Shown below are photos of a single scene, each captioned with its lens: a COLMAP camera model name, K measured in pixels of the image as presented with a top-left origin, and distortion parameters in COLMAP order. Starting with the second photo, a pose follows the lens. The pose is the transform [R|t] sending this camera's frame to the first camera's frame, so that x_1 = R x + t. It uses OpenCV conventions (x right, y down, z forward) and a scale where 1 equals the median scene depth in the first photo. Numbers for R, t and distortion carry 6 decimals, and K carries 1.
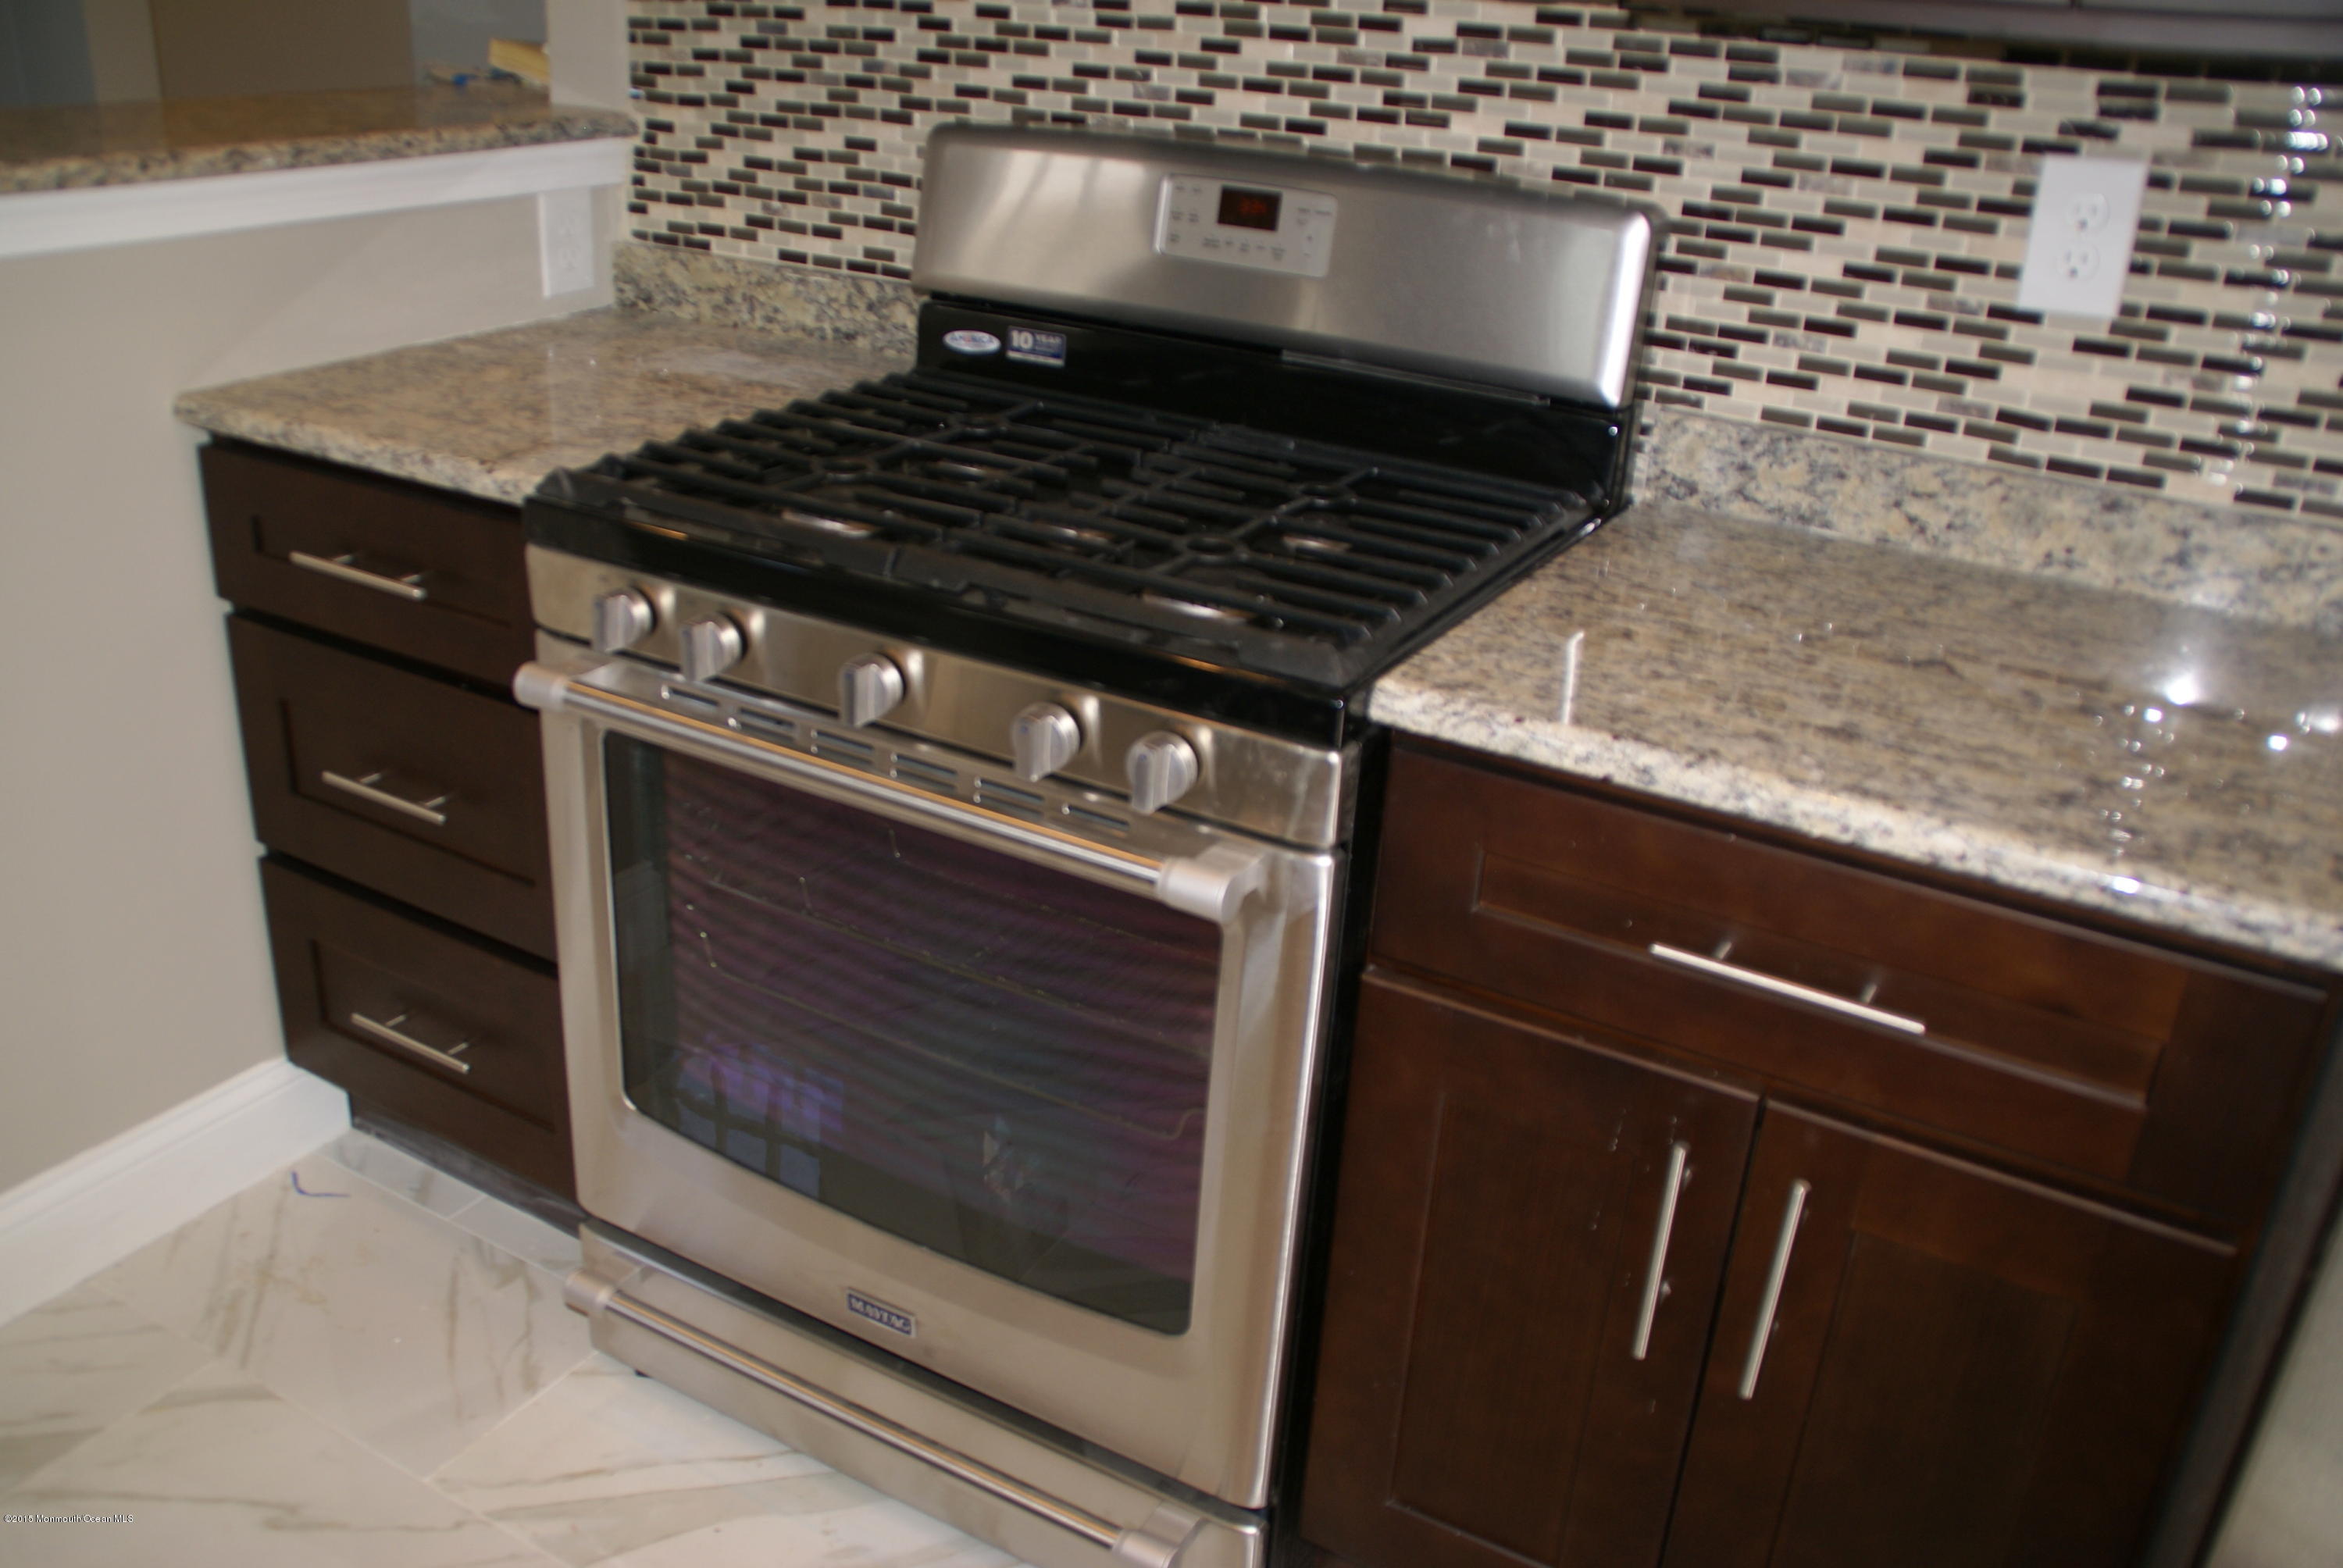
lens RADIAL K [[2004.4, 0, 1133.8], [0, 2004.4, 823.1], [0, 0, 1]] dist [-0.128411, 0.125961]
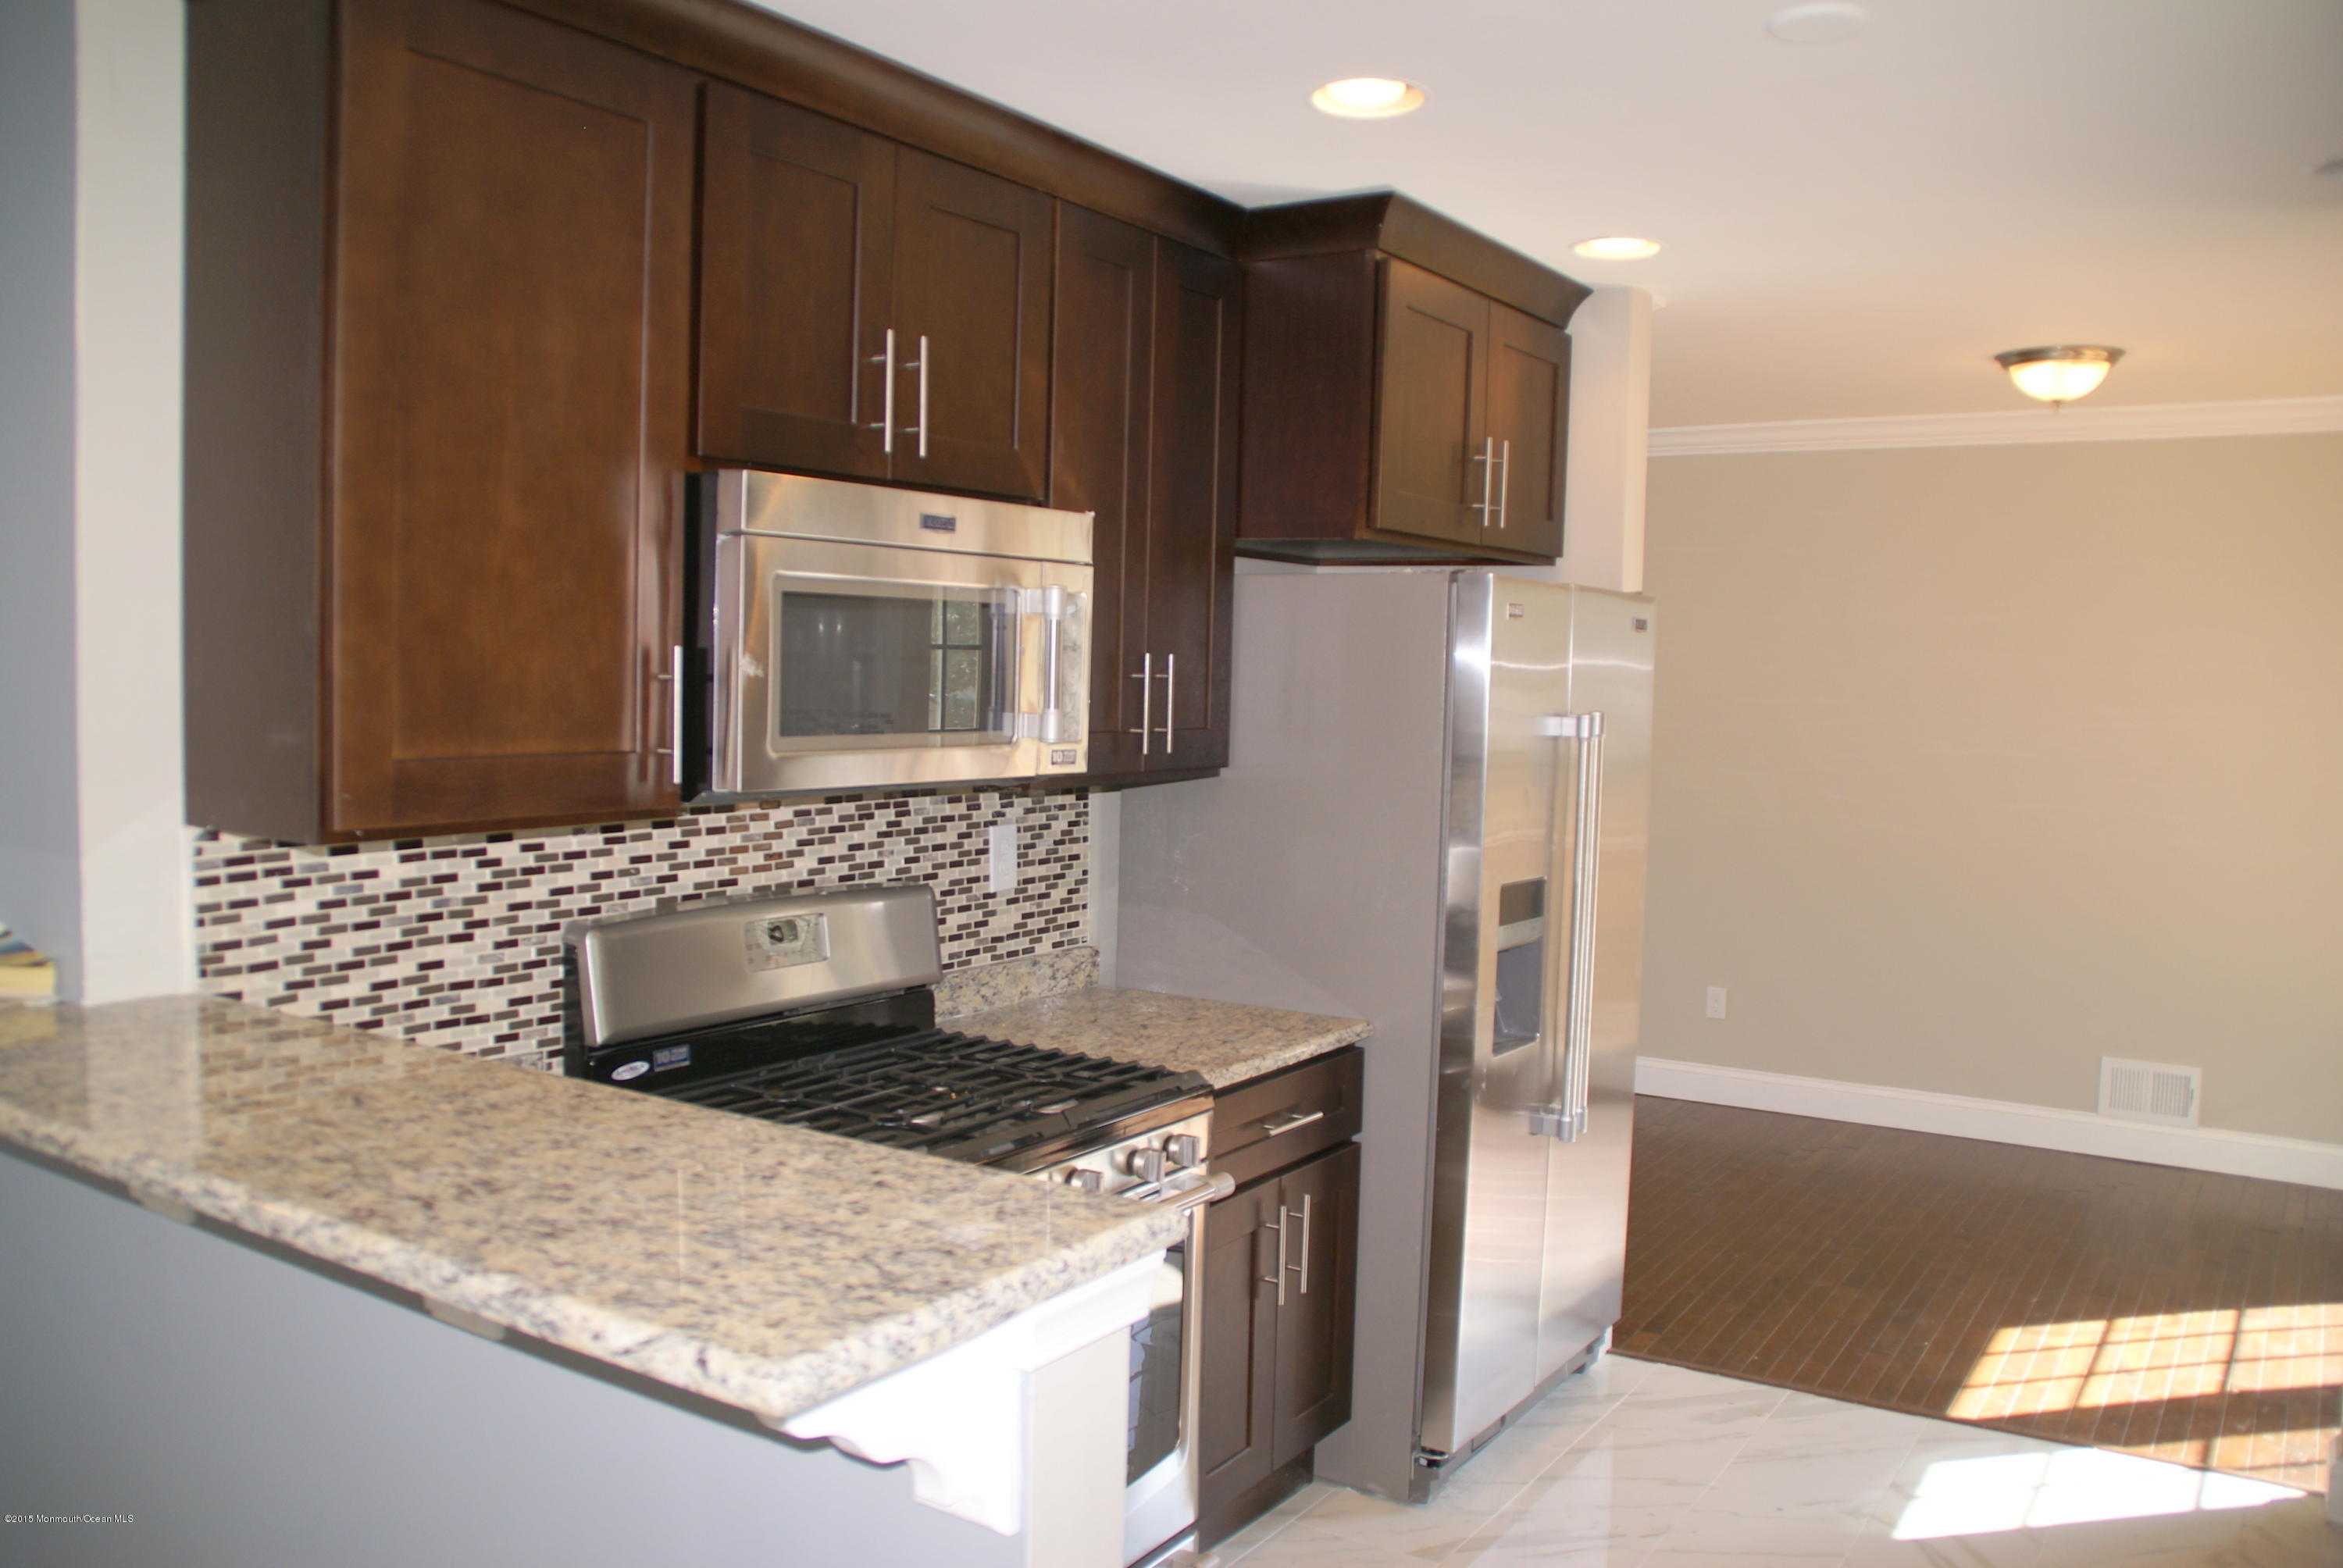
lens RADIAL K [[1855.7, 0, 1156.7], [0, 1855.7, 790.0], [0, 0, 1]] dist [-0.162625, 0.113984]
pose [[0.058200, -0.117748, 0.991337, -1.479981], [0.402533, 0.911485, 0.084631, -0.433335], [-0.913553, 0.394120, 0.100446, 0.522179]]
